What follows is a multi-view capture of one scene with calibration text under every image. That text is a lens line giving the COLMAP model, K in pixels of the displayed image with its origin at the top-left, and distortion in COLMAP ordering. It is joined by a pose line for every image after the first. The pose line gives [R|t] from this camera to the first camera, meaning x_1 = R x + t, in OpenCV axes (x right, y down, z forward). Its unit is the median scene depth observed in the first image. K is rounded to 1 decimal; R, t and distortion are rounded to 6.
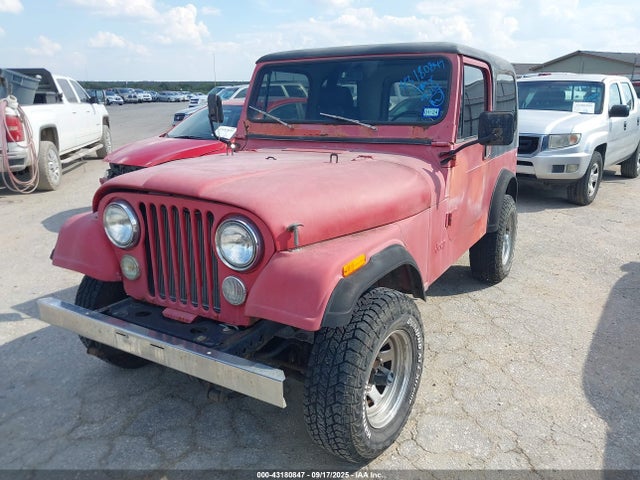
lens RADIAL K [[503.6, 0, 336.4], [0, 503.6, 239.9], [0, 0, 1]] dist [-0.003630, -0.002555]
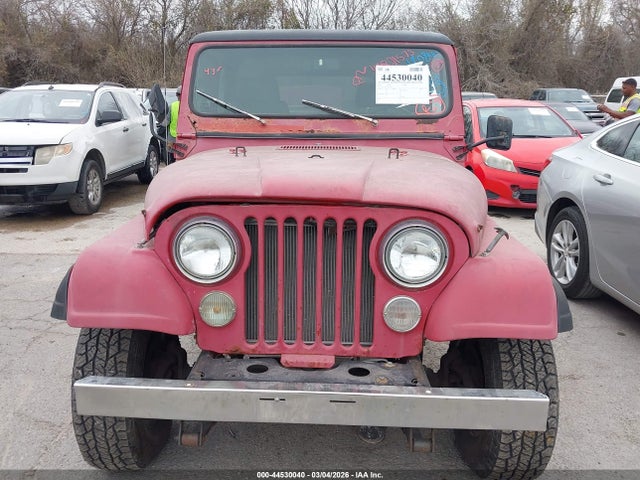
lens RADIAL K [[566.9, 0, 299.2], [0, 566.9, 238.5], [0, 0, 1]] dist [0.031988, -0.002195]
pose [[0.891166, -0.090387, 0.444583, -0.657952], [0.108593, 0.993964, -0.015594, -0.020566], [-0.440490, 0.062176, 0.895602, 0.217218]]
